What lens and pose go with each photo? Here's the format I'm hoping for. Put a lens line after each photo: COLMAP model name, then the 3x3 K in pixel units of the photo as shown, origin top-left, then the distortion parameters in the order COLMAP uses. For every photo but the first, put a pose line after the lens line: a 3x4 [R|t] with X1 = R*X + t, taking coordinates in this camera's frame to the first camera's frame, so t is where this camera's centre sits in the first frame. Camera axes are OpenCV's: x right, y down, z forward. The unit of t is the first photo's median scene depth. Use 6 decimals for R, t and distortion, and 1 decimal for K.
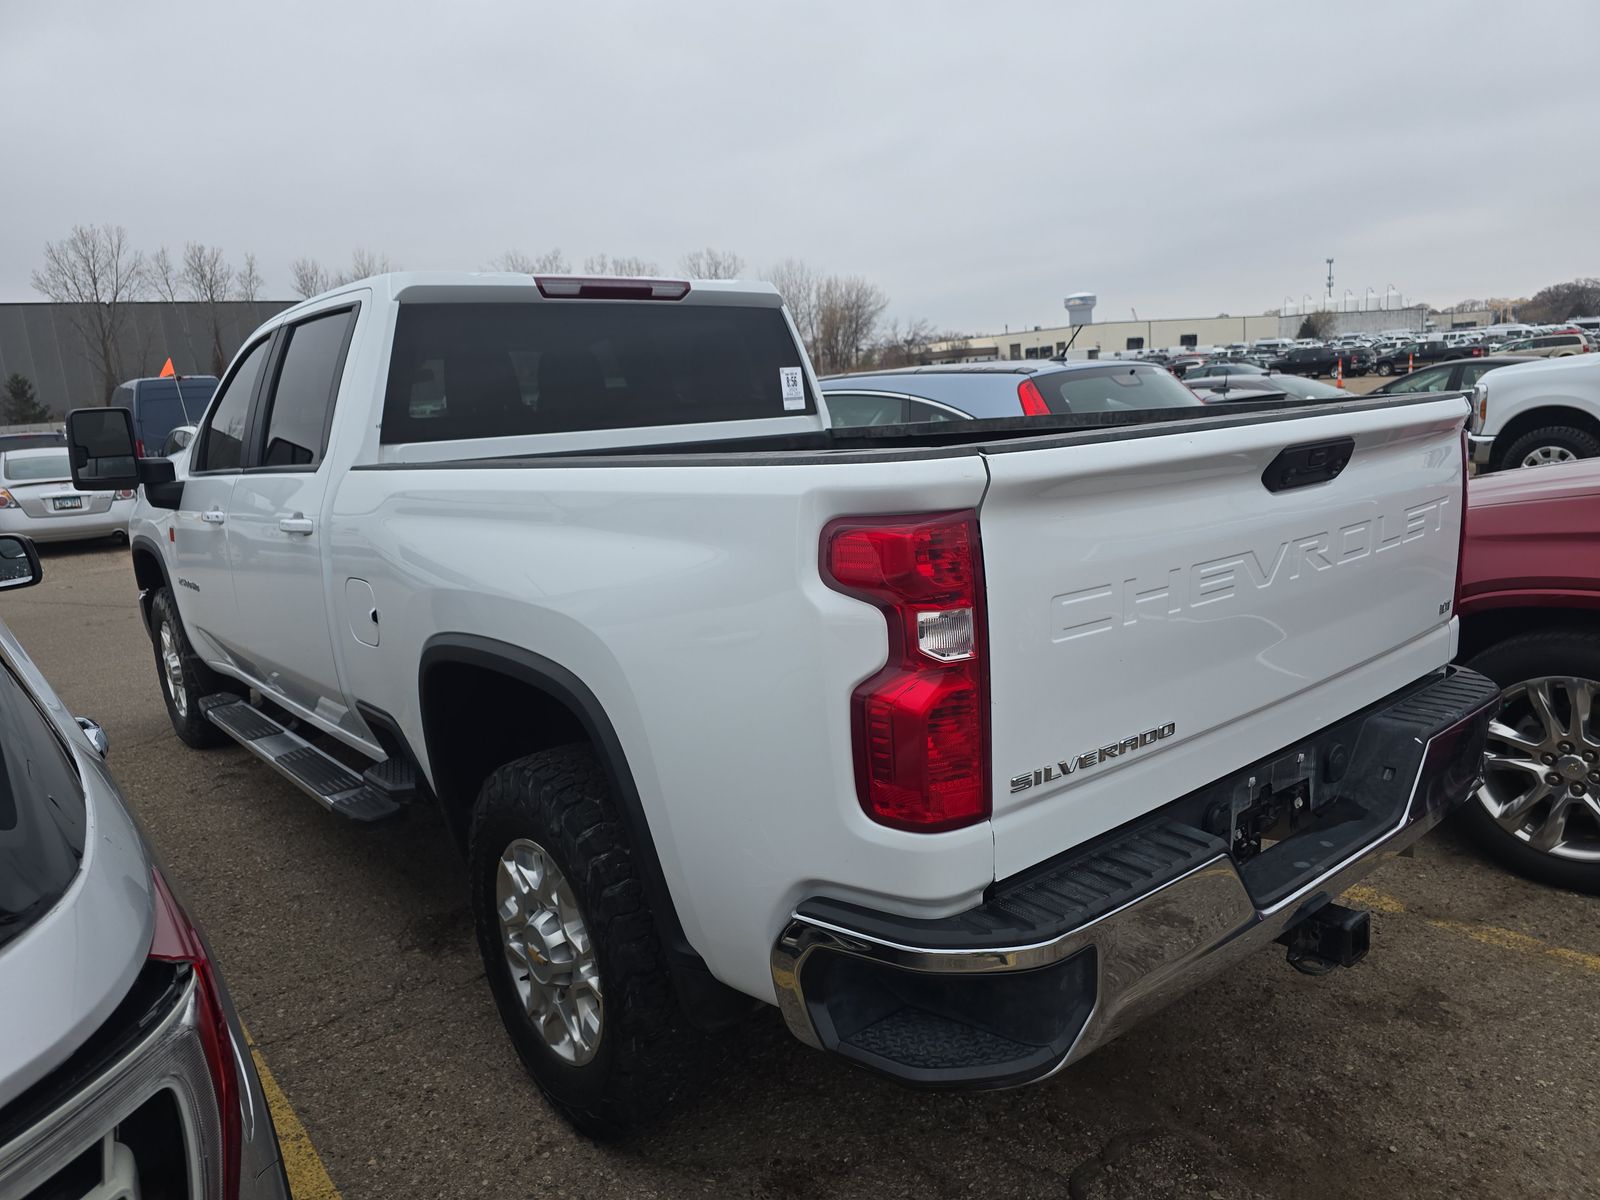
lens RADIAL K [[1084.8, 0, 816.4], [0, 1084.8, 597.8], [0, 0, 1]] dist [0.044667, -0.030426]
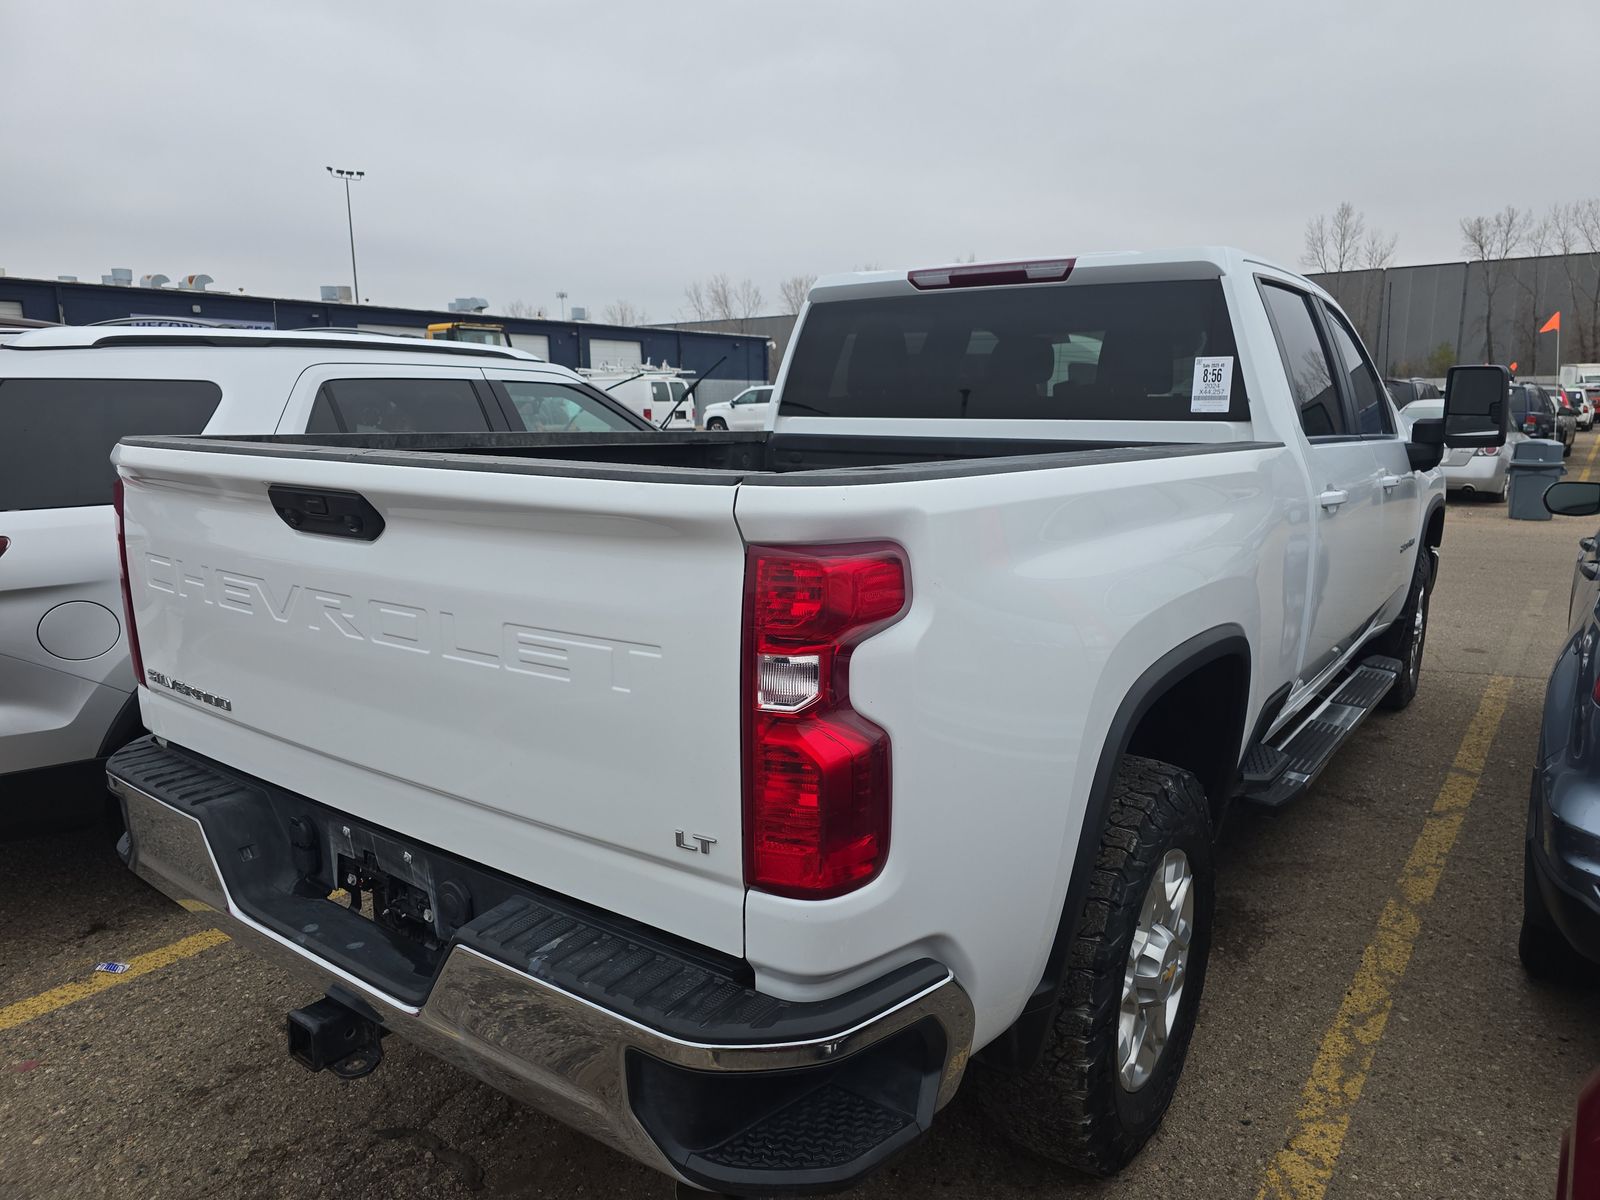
lens RADIAL K [[1084.8, 0, 801.4], [0, 1084.8, 596.7], [0, 0, 1]] dist [0.044667, -0.030426]
pose [[0.238685, 0.236572, -0.941840, 0.744375], [-0.190676, 0.962410, 0.193417, -0.160479], [0.952193, 0.133420, 0.274822, 0.601965]]
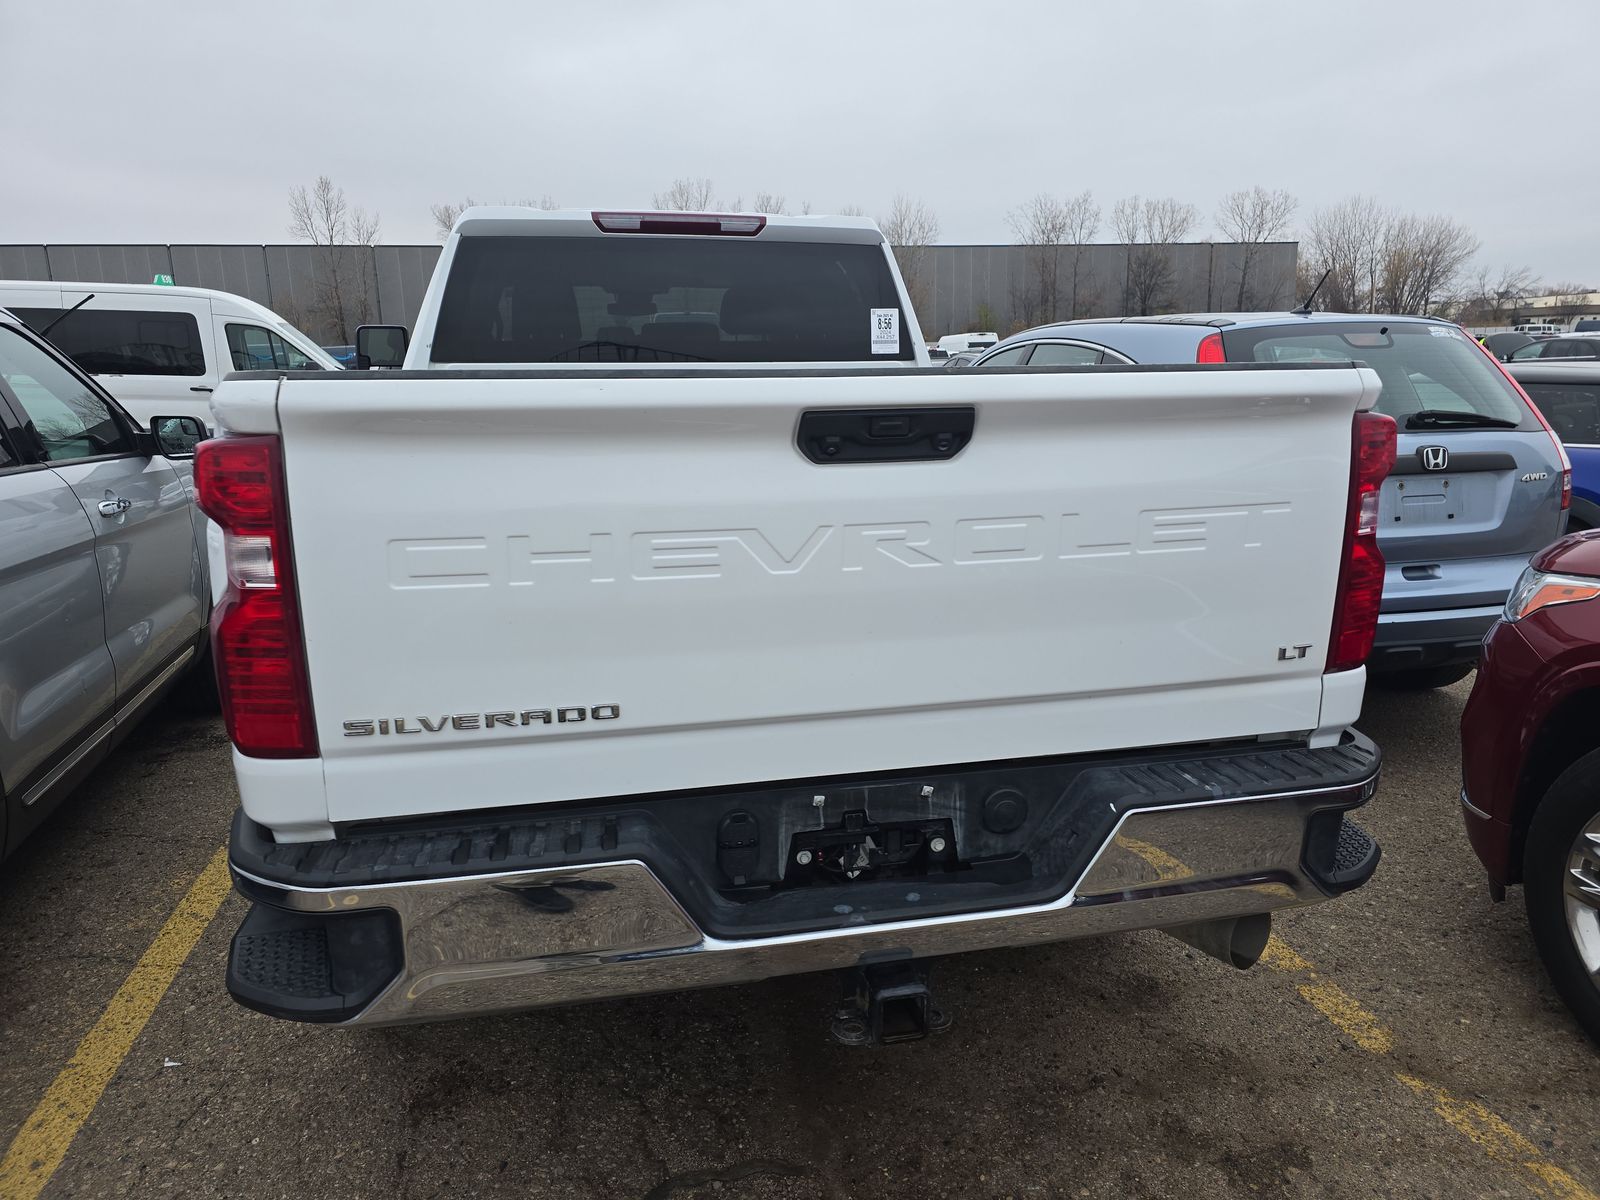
lens RADIAL K [[1084.8, 0, 813.3], [0, 1084.8, 598.3], [0, 0, 1]] dist [0.044667, -0.030426]
pose [[0.891573, 0.146235, -0.428617, 0.406812], [-0.126123, 0.989165, 0.075131, -0.028994], [0.434960, -0.012927, 0.900357, 0.130074]]
